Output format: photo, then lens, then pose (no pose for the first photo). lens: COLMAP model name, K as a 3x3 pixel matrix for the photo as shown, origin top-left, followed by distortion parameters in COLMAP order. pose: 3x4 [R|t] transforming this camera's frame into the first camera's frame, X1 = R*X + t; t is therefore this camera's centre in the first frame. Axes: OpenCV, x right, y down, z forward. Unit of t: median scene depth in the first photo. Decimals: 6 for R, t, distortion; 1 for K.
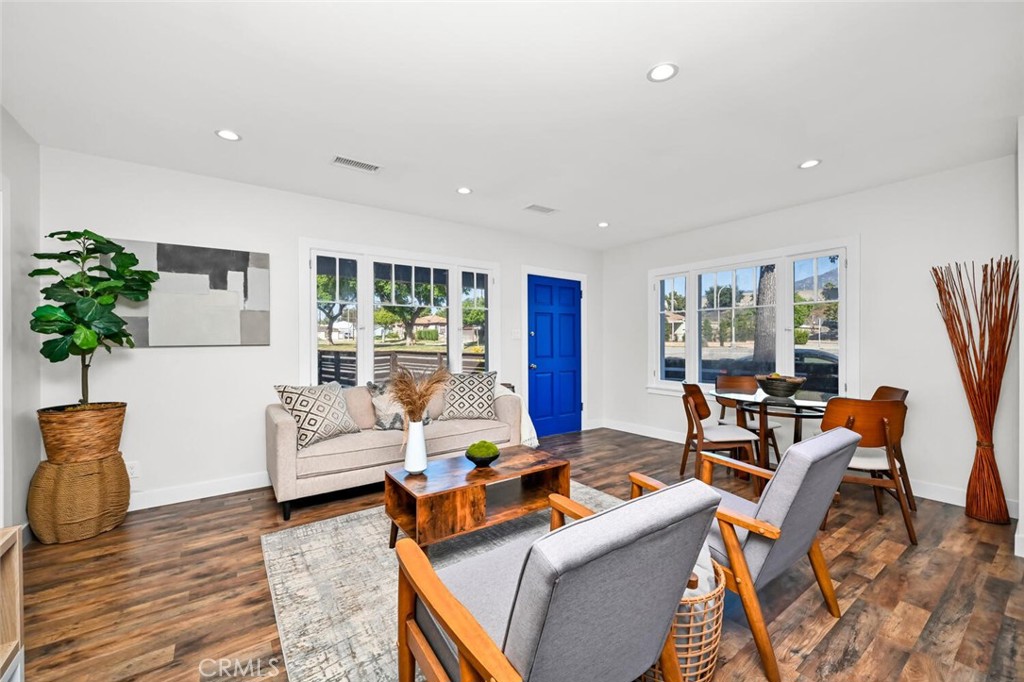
lens RADIAL K [[405.3, 0, 512.0], [0, 405.3, 341.0], [0, 0, 1]] dist [0.000725, 0.000231]
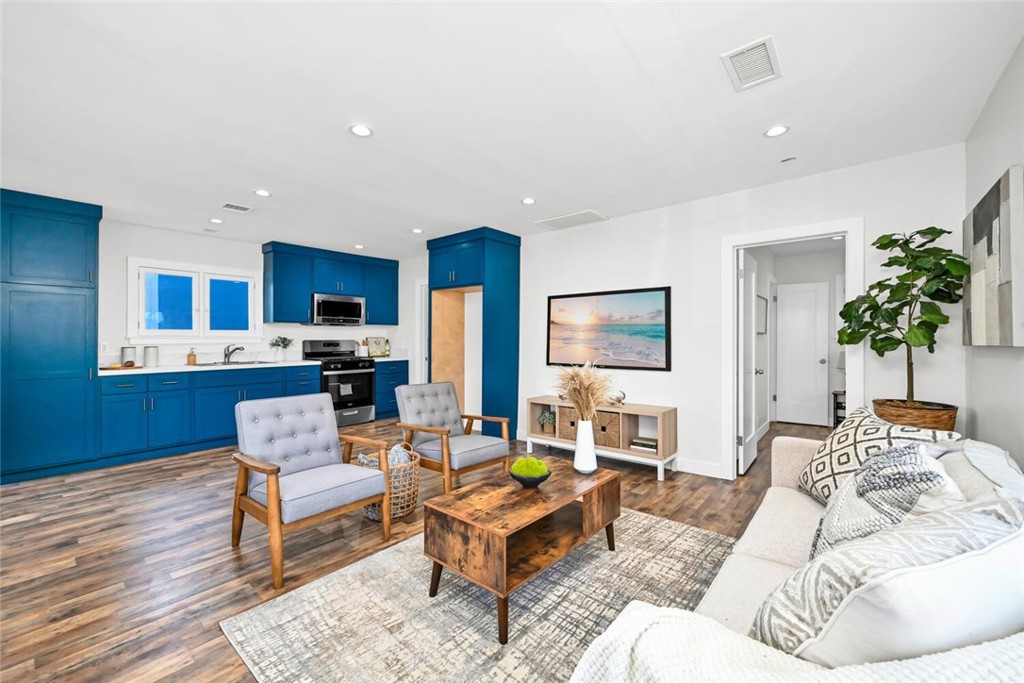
lens RADIAL K [[416.6, 0, 509.8], [0, 416.6, 337.8], [0, 0, 1]] dist [0.000985, 0.000071]
pose [[-0.970046, 0.003117, -0.242902, 0.137800], [0.003747, 0.999991, -0.002133, -0.002559], [0.242893, -0.002980, -0.970048, 1.405553]]
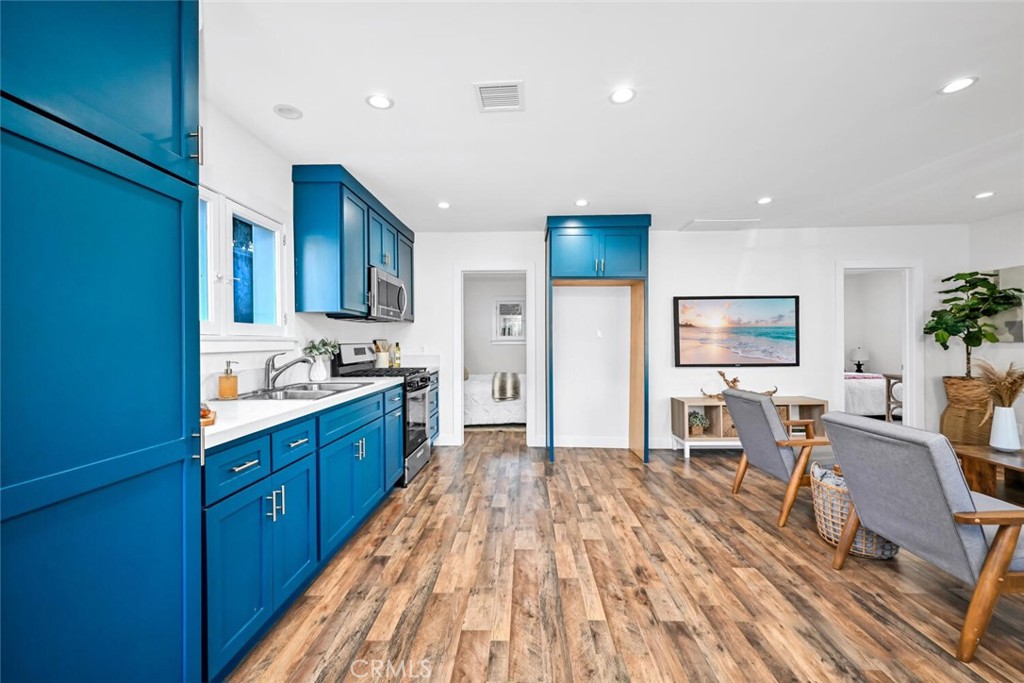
lens RADIAL K [[411.1, 0, 510.4], [0, 411.1, 340.5], [0, 0, 1]] dist [-0.000917, 0.000307]
pose [[-0.608936, 0.003825, -0.793210, 1.135043], [0.007836, 0.999969, -0.001194, -0.002819], [0.793181, -0.006942, -0.608946, 0.425462]]
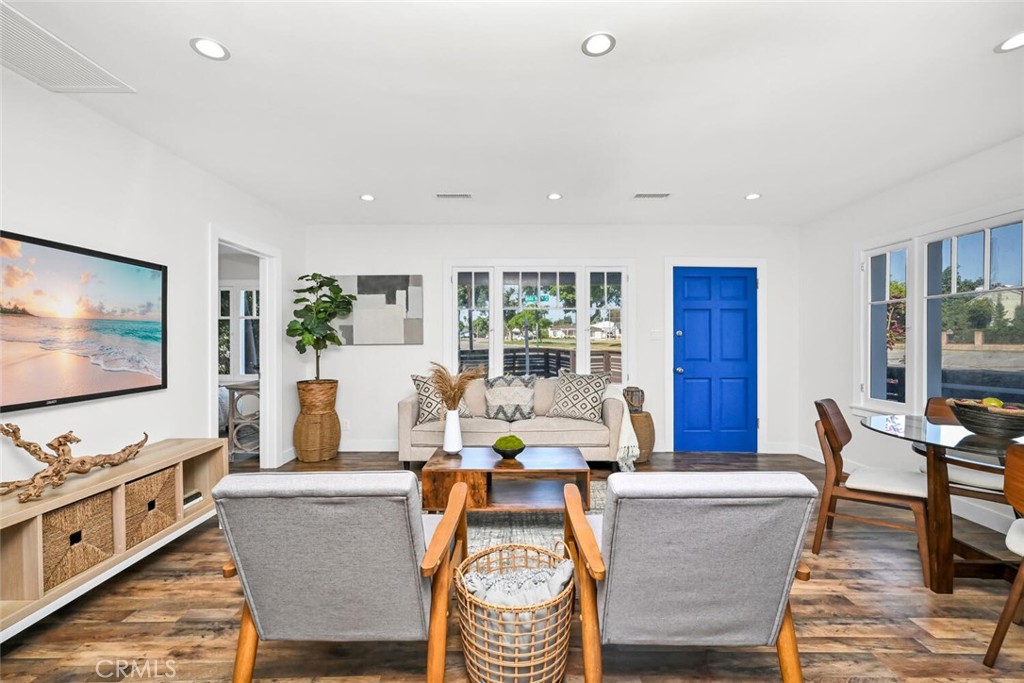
lens RADIAL K [[411.1, 0, 510.4], [0, 411.1, 340.5], [0, 0, 1]] dist [-0.000917, 0.000307]
pose [[0.813081, 0.002984, -0.582143, 0.428587], [-0.002171, 0.999995, 0.002093, -0.005587], [0.582146, -0.000438, 0.813084, 0.084745]]
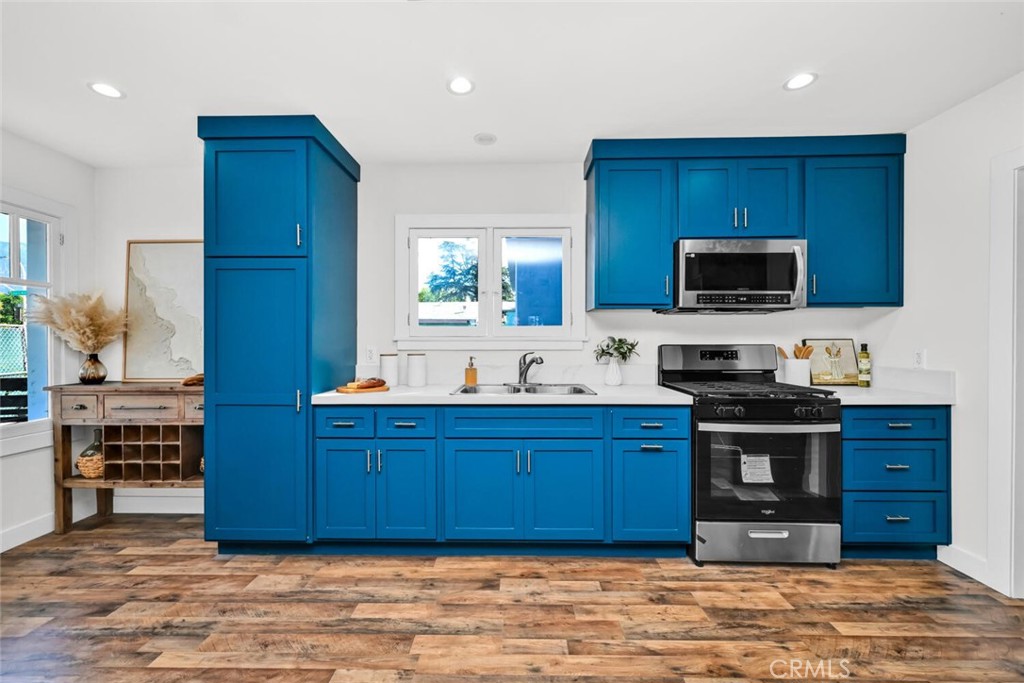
lens RADIAL K [[405.3, 0, 512.0], [0, 405.3, 341.5], [0, 0, 1]] dist [0.000725, 0.000231]
pose [[-0.804406, 0.001711, 0.594078, 0.310783], [-0.000091, 0.999995, -0.003003, -0.003845], [-0.594080, -0.002470, -0.804402, 0.303480]]
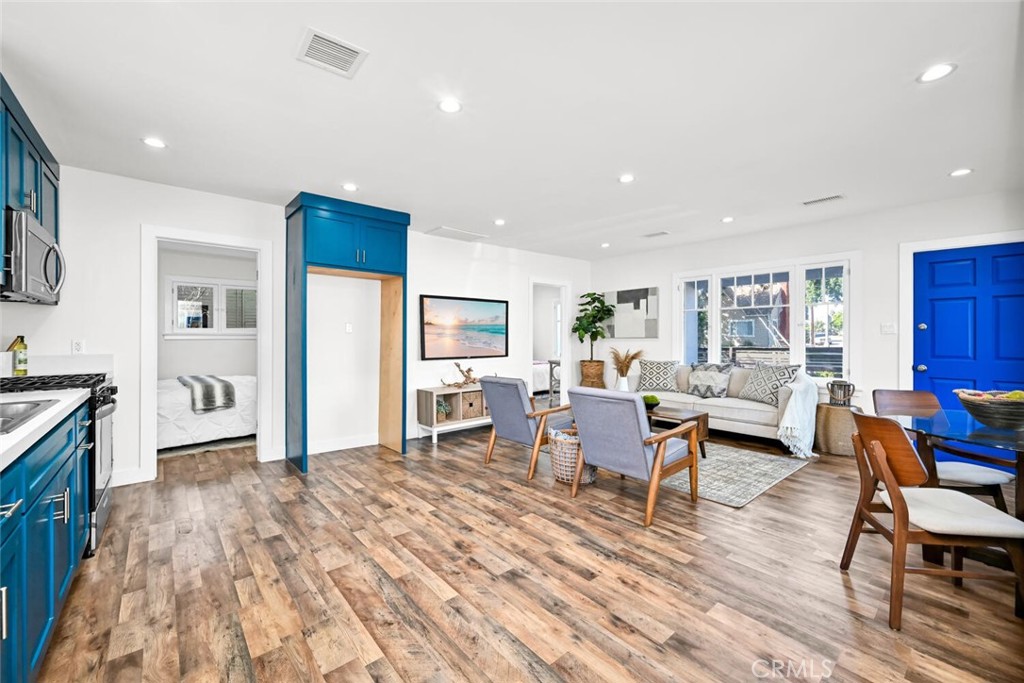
lens RADIAL K [[416.4, 0, 515.1], [0, 416.4, 337.3], [0, 0, 1]] dist [-0.001262, 0.000111]
pose [[0.090413, 0.005800, -0.995887, 1.225507], [0.000163, 0.999983, 0.005839, -0.002862], [0.995904, -0.000691, 0.090410, 0.217314]]
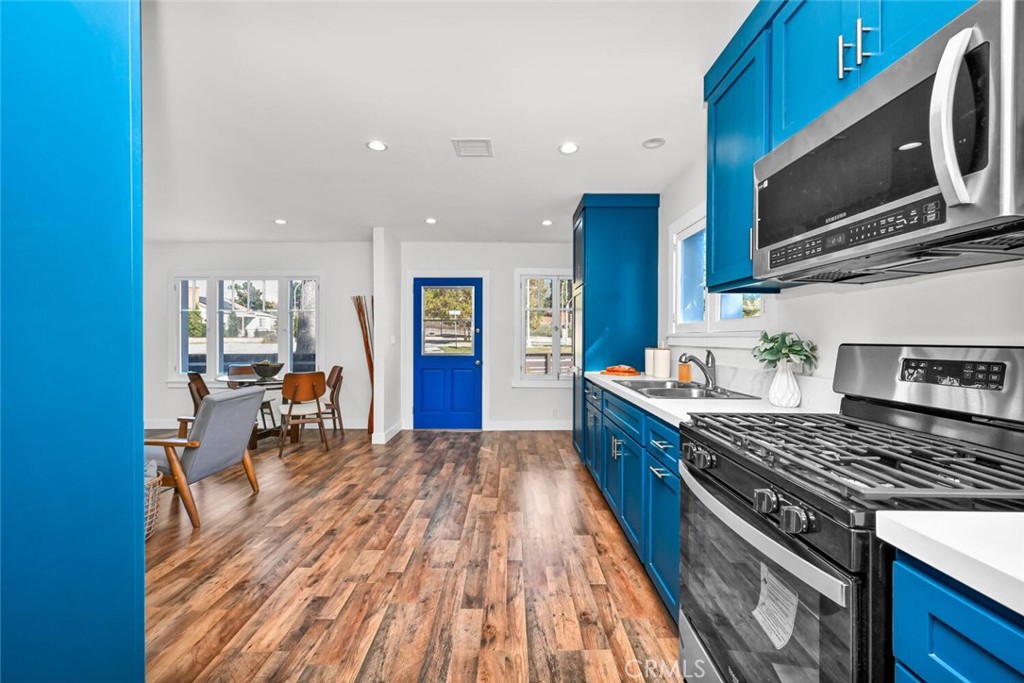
lens RADIAL K [[405.3, 0, 512.0], [0, 405.3, 341.5], [0, 0, 1]] dist [0.000725, 0.000231]
pose [[0.578972, -0.004694, 0.815334, -0.006568], [-0.004309, 0.999952, 0.008817, -0.004508], [-0.815336, -0.008618, 0.578924, -0.529880]]
